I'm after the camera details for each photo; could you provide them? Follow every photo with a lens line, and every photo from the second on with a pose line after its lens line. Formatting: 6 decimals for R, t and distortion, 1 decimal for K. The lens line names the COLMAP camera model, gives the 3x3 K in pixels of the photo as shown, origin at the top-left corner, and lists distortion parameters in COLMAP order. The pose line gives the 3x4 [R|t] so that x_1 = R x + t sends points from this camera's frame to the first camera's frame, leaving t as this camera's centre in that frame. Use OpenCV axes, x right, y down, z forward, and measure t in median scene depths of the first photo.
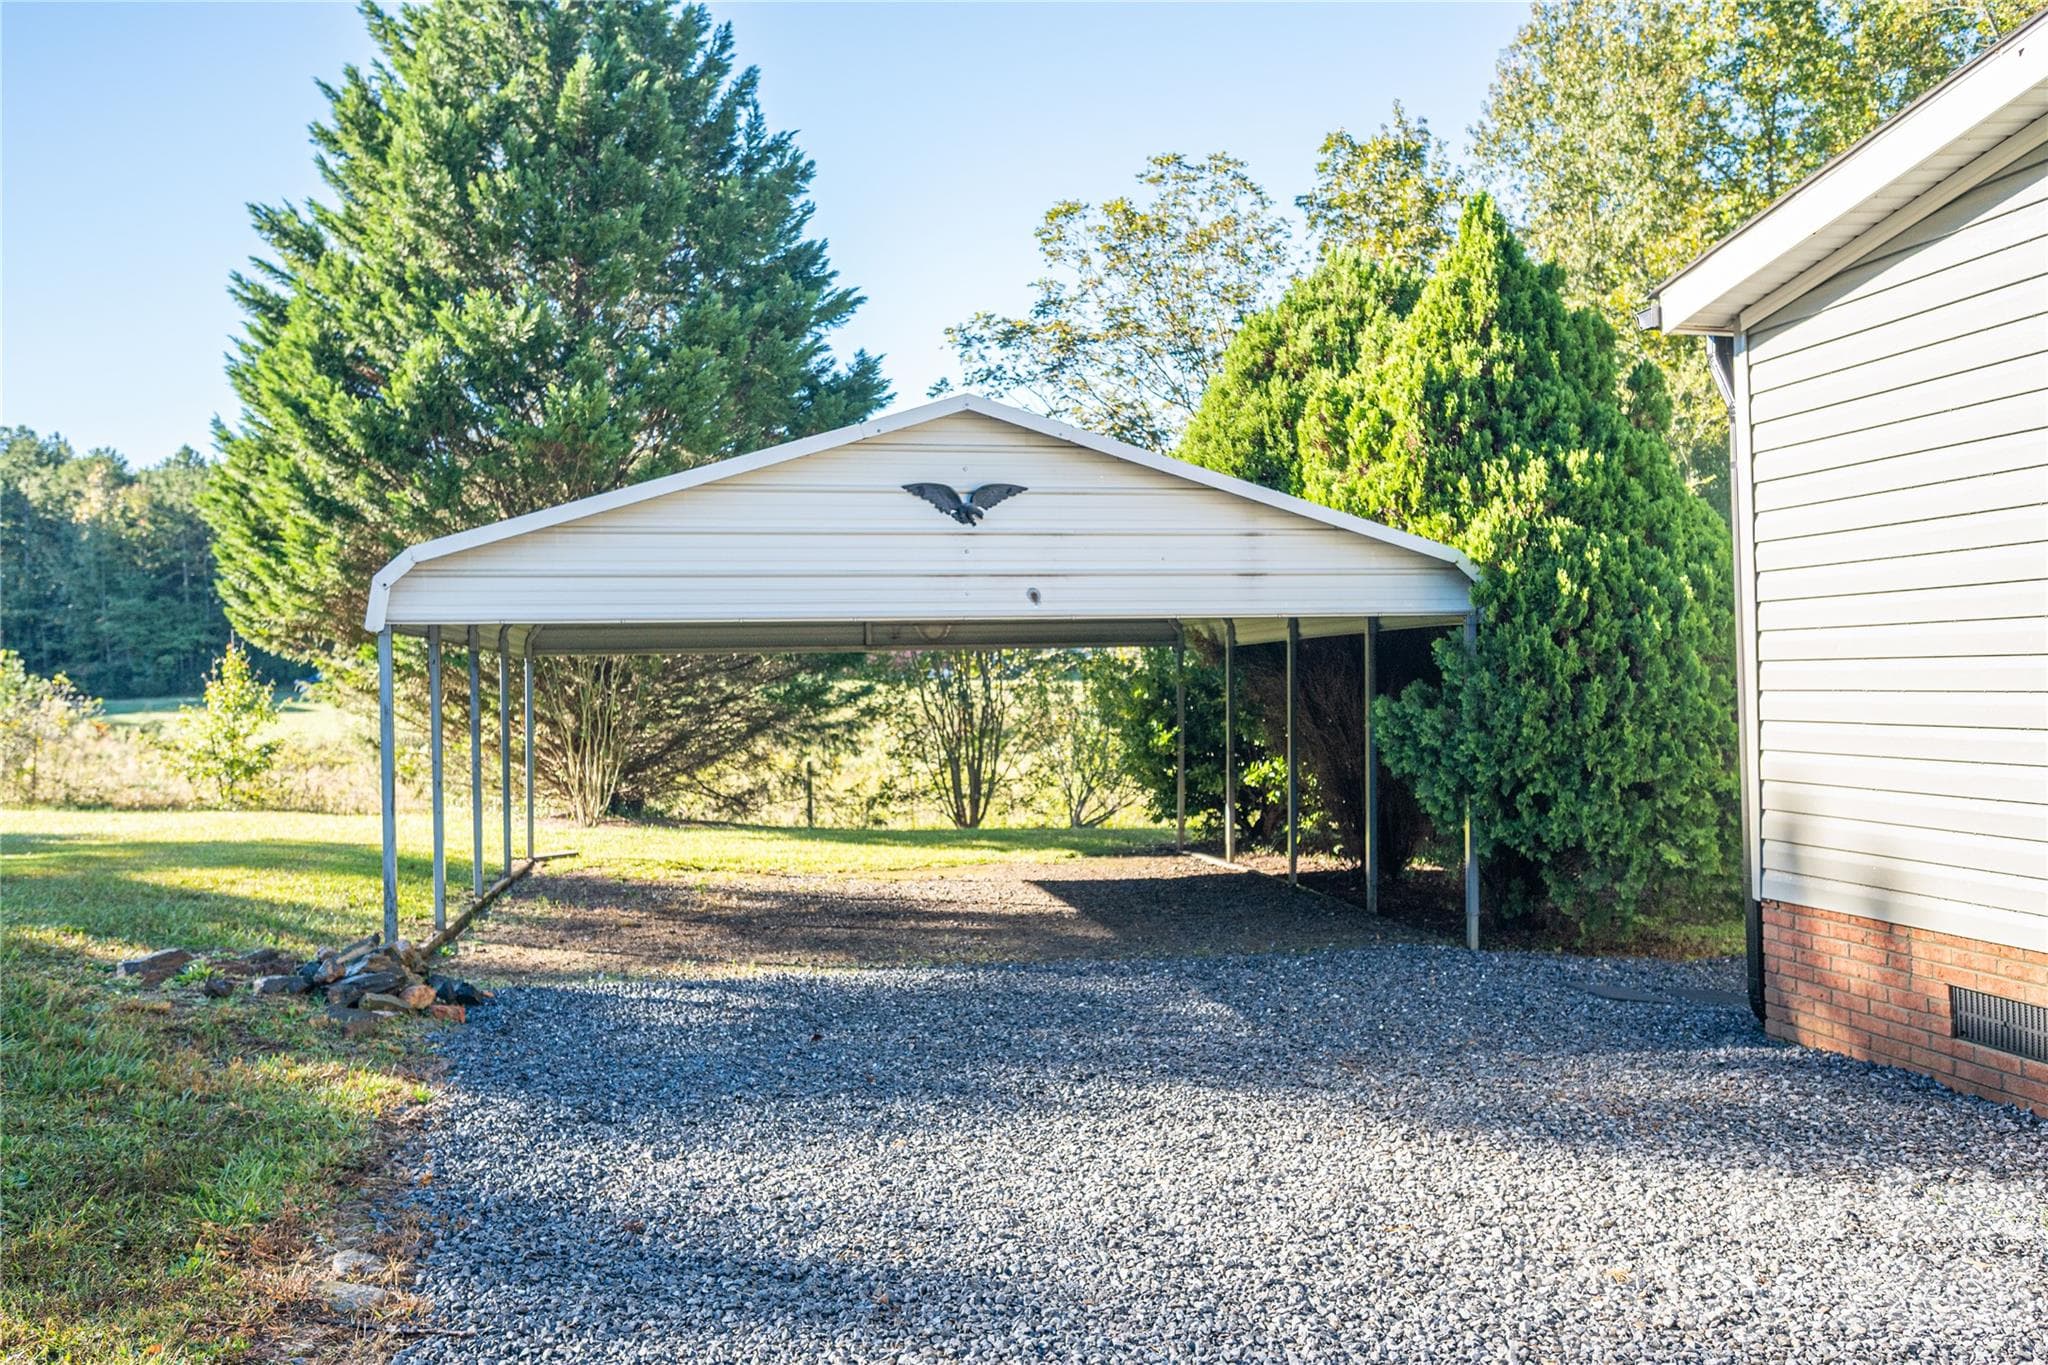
lens RADIAL K [[1448.4, 0, 1027.3], [0, 1448.4, 683.2], [0, 0, 1]] dist [-0.009946, 0.004886]
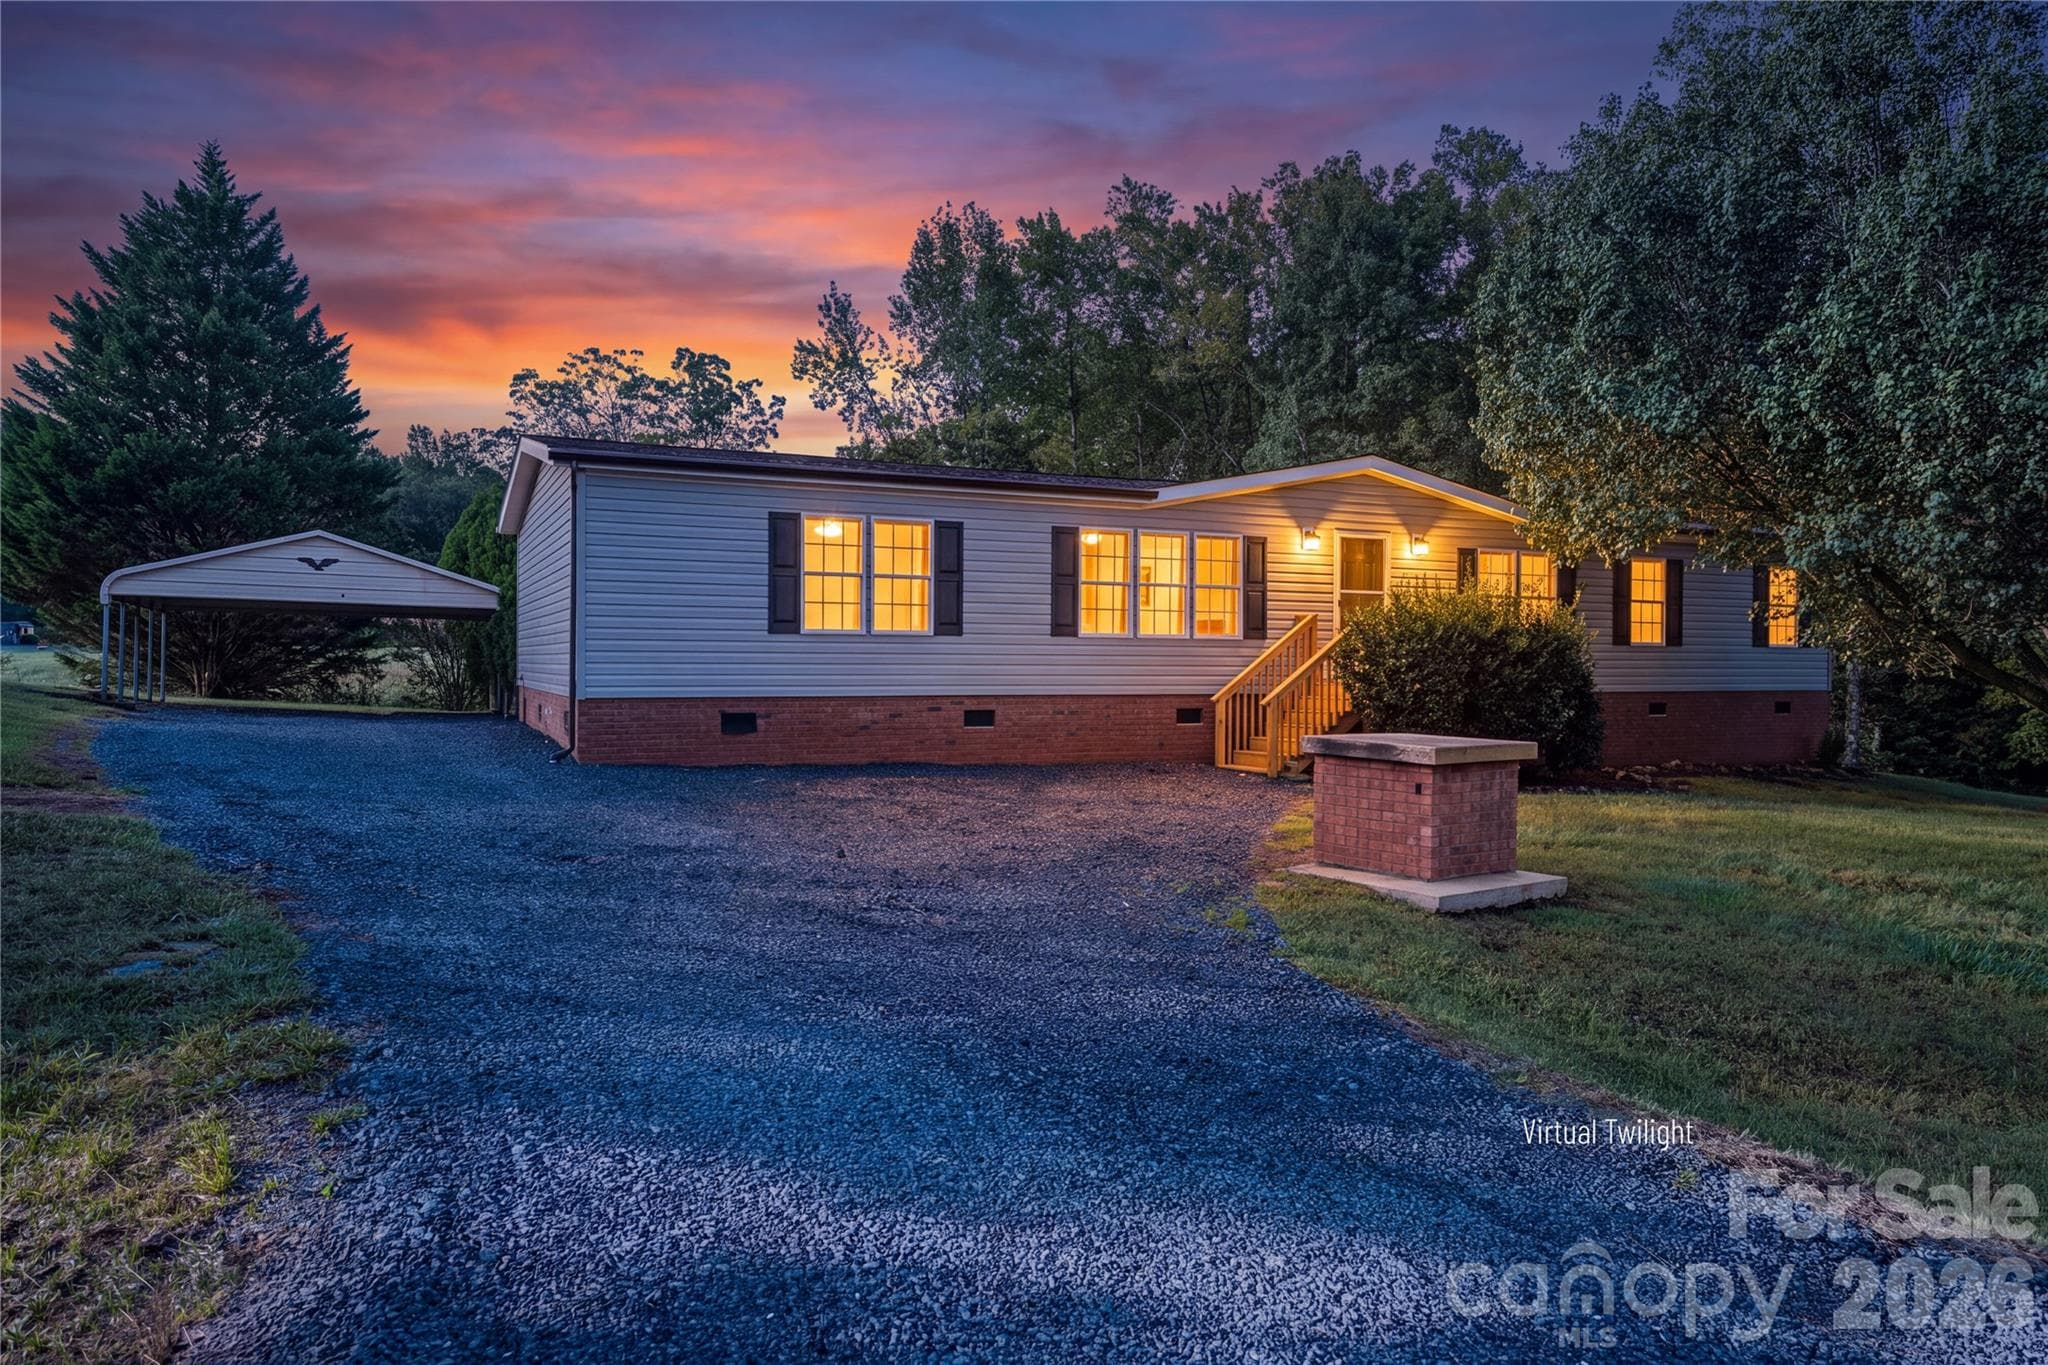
lens RADIAL K [[1309.4, 0, 1023.4], [0, 1309.4, 674.4], [0, 0, 1]] dist [-0.002457, -0.006617]
pose [[0.972804, 0.038345, 0.228433, 0.382331], [-0.038247, 0.999257, -0.004859, 0.031590], [-0.228450, -0.004010, 0.973547, -0.993061]]
